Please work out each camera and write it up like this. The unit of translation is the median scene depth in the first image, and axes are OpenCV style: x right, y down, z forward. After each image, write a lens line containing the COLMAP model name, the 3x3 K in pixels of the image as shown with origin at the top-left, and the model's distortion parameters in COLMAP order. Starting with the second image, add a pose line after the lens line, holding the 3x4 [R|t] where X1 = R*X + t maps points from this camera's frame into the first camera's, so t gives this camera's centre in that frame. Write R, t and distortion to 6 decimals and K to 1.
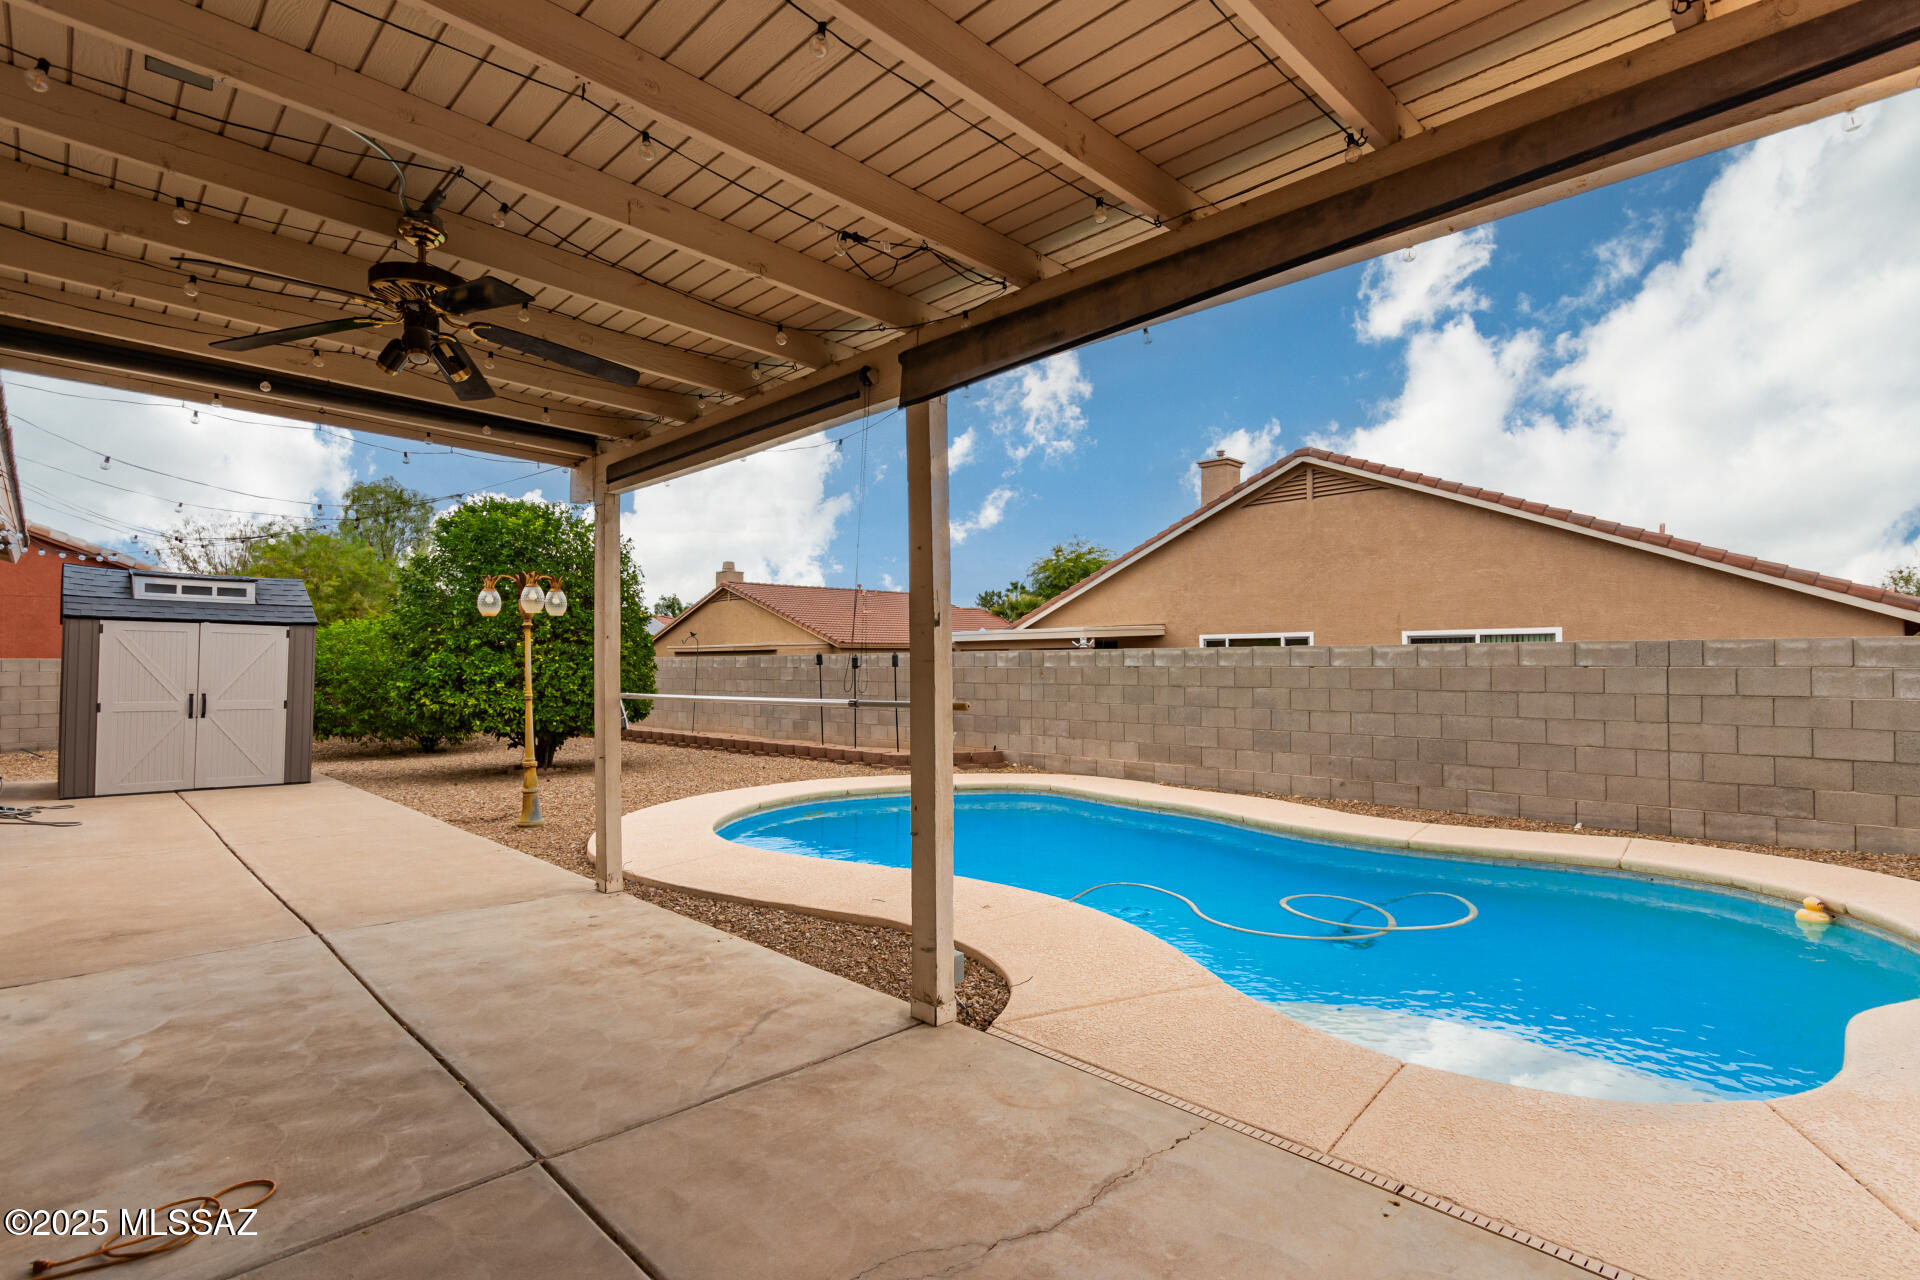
lens RADIAL K [[907.8, 0, 970.7], [0, 907.8, 655.5], [0, 0, 1]] dist [0.022092, -0.000143]
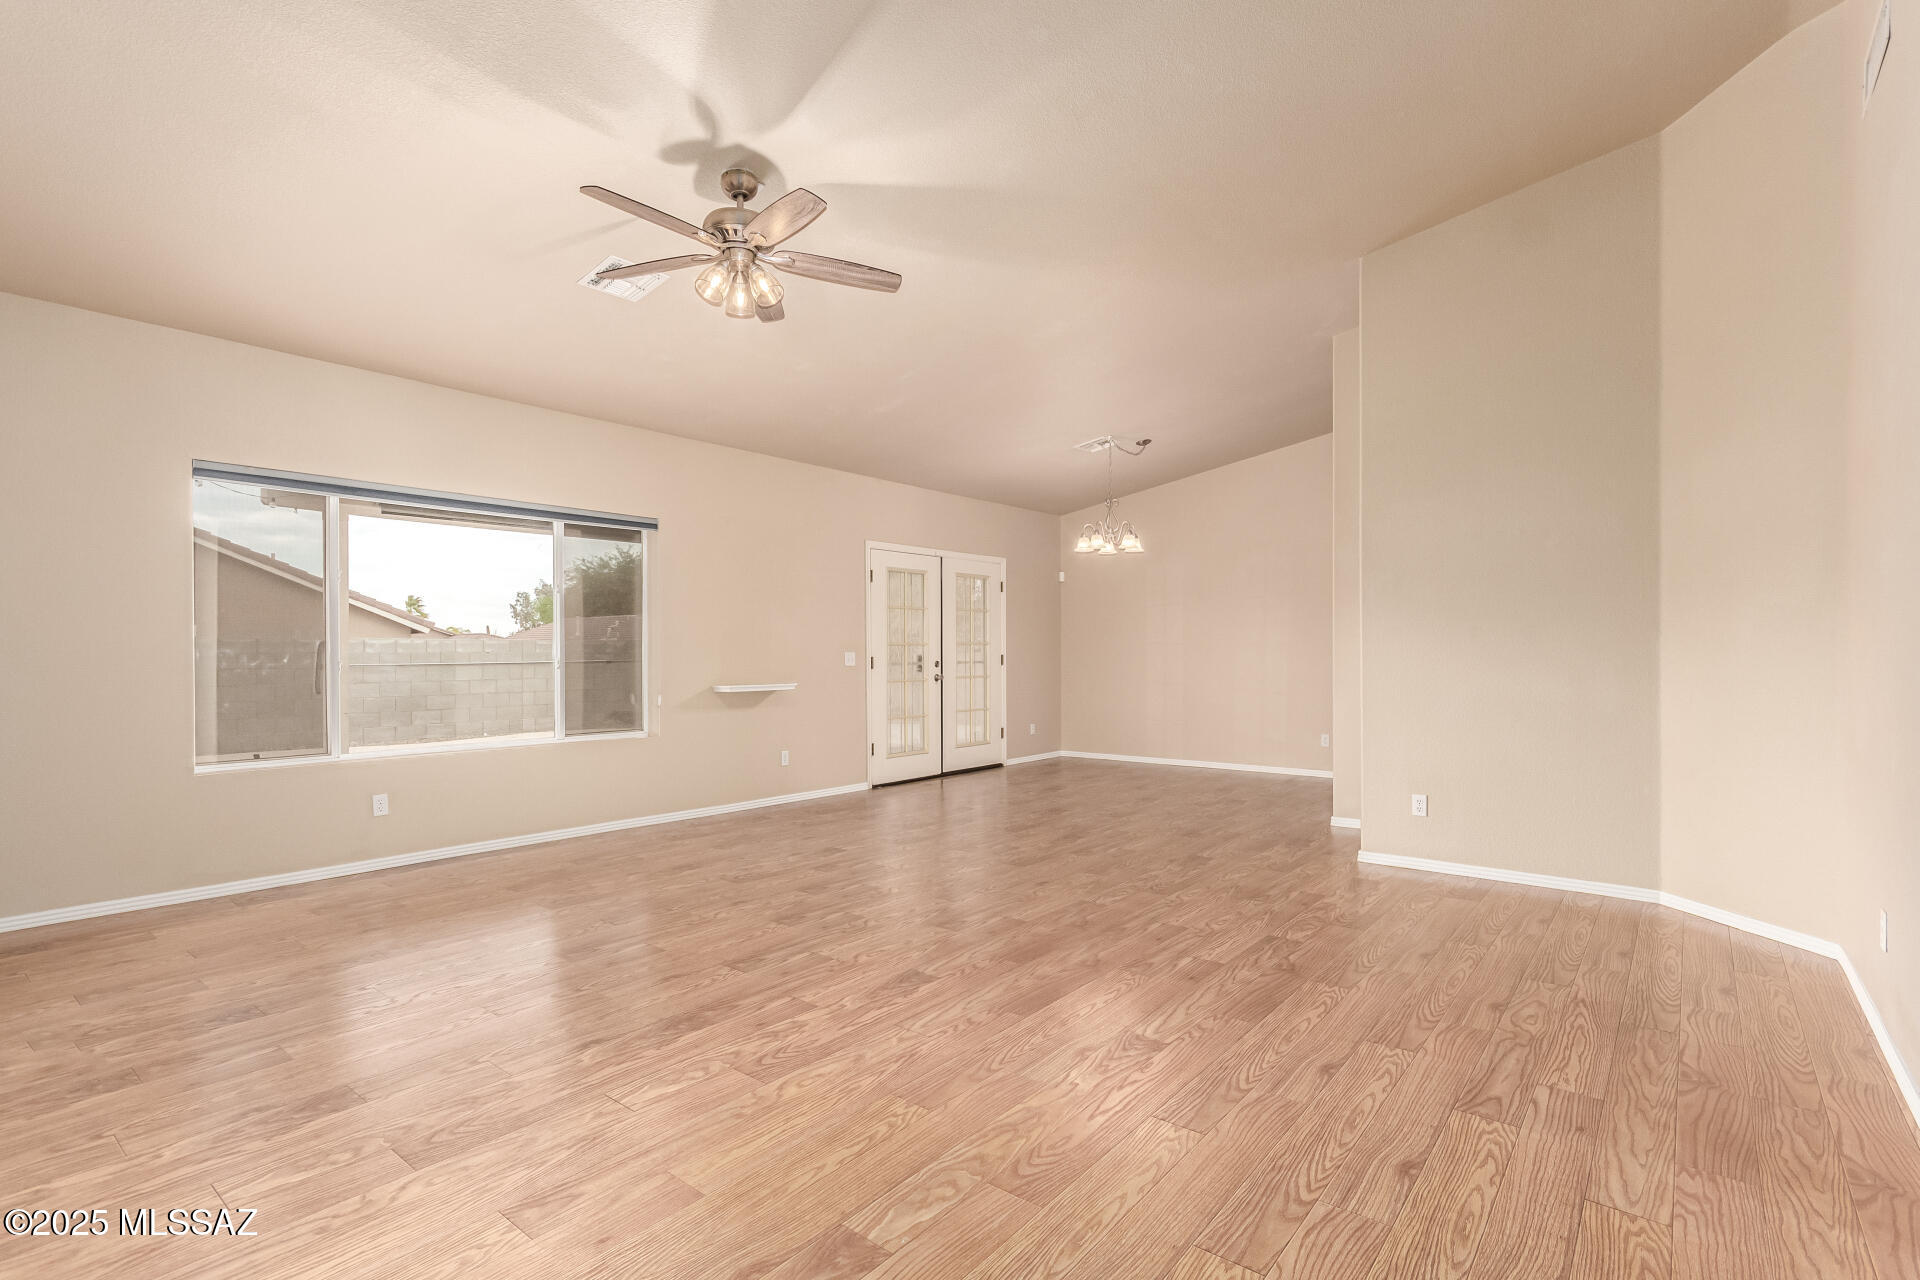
lens RADIAL K [[907.8, 0, 970.7], [0, 907.8, 655.5], [0, 0, 1]] dist [0.022092, -0.000143]
pose [[-0.097739, -0.004208, 0.995203, -1.051712], [-0.011291, 0.999931, 0.003119, 0.000822], [-0.995148, -0.010932, -0.097780, 0.131063]]
